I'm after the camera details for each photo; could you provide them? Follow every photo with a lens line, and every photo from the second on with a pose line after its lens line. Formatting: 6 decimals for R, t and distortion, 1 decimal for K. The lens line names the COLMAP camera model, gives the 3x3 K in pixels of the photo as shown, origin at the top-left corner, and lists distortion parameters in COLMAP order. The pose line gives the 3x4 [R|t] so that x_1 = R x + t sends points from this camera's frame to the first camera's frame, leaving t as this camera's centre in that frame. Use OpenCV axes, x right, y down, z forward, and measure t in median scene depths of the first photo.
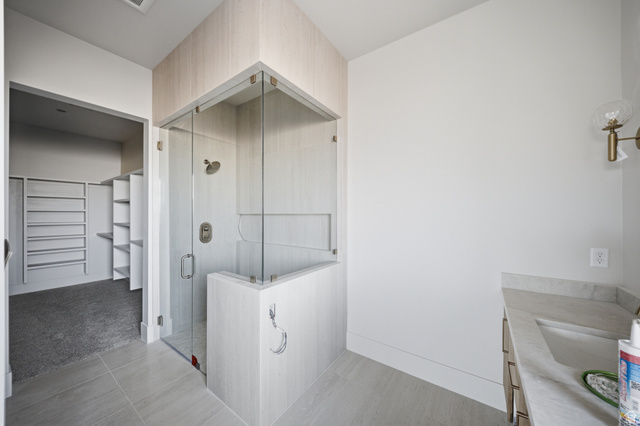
lens RADIAL K [[225.5, 0, 317.8], [0, 225.5, 213.6], [0, 0, 1]] dist [0.004216, -0.003160]
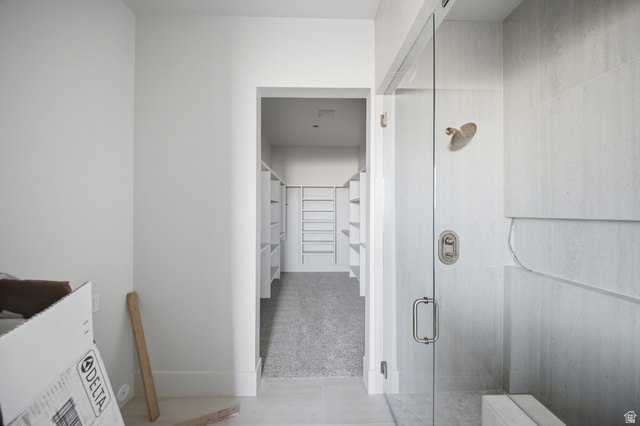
lens RADIAL K [[225.5, 0, 320.3], [0, 225.5, 211.8], [0, 0, 1]] dist [0.004216, -0.003160]
pose [[0.611864, 0.003383, -0.790956, -0.231342], [0.000079, 0.999991, 0.004338, -0.015304], [0.790963, -0.002717, 0.611858, 0.361905]]
